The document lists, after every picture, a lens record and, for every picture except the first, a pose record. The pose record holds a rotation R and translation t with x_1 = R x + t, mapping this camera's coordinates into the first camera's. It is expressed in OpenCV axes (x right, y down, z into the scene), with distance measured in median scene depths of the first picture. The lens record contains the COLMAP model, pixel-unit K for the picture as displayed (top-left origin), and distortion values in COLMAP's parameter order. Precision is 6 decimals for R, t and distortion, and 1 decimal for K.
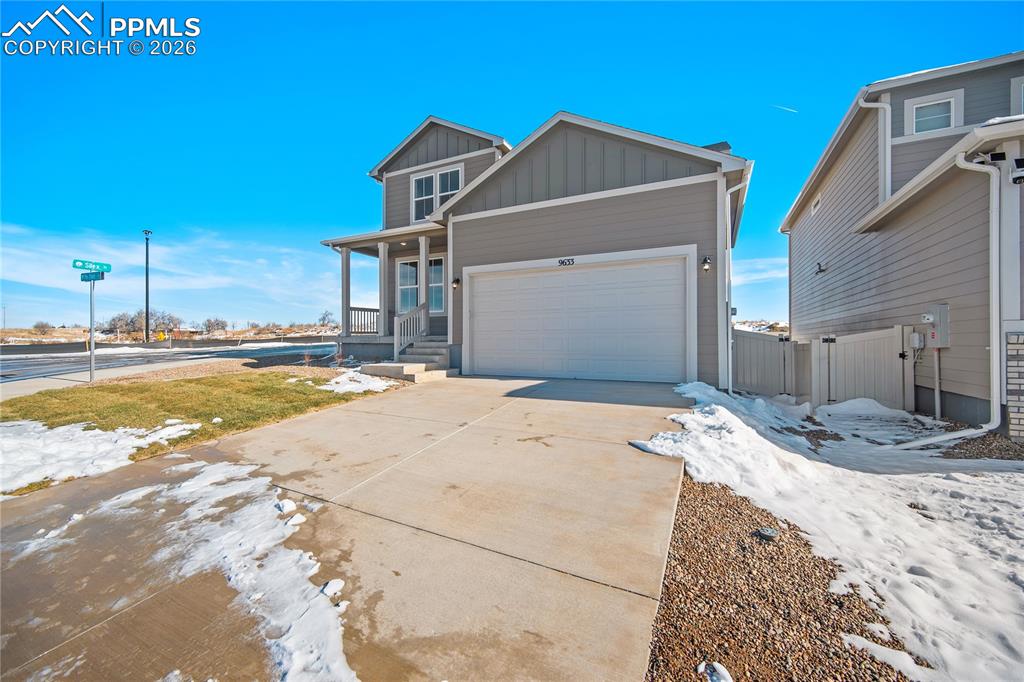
lens RADIAL K [[397.1, 0, 512.0], [0, 397.1, 341.0], [0, 0, 1]] dist [-0.000715, -0.000027]
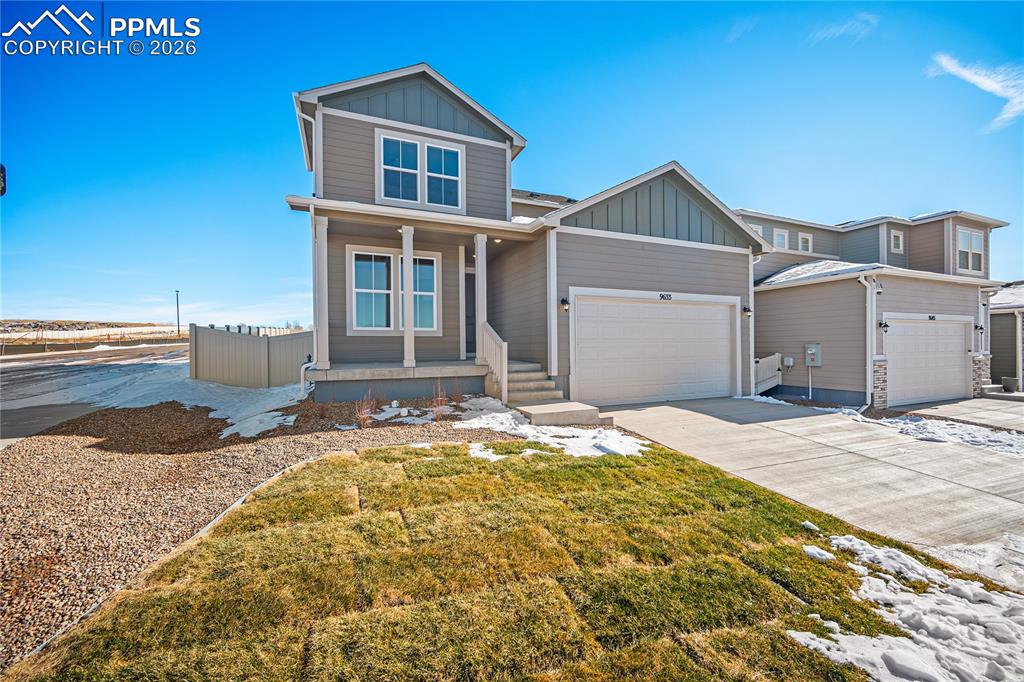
lens RADIAL K [[406.6, 0, 512.0], [0, 406.6, 341.0], [0, 0, 1]] dist [0.000951, 0.000080]
pose [[0.648616, 0.009537, 0.761056, -0.691486], [0.009320, 0.999747, -0.020471, -0.038541], [-0.761059, 0.020371, 0.648363, 0.409346]]
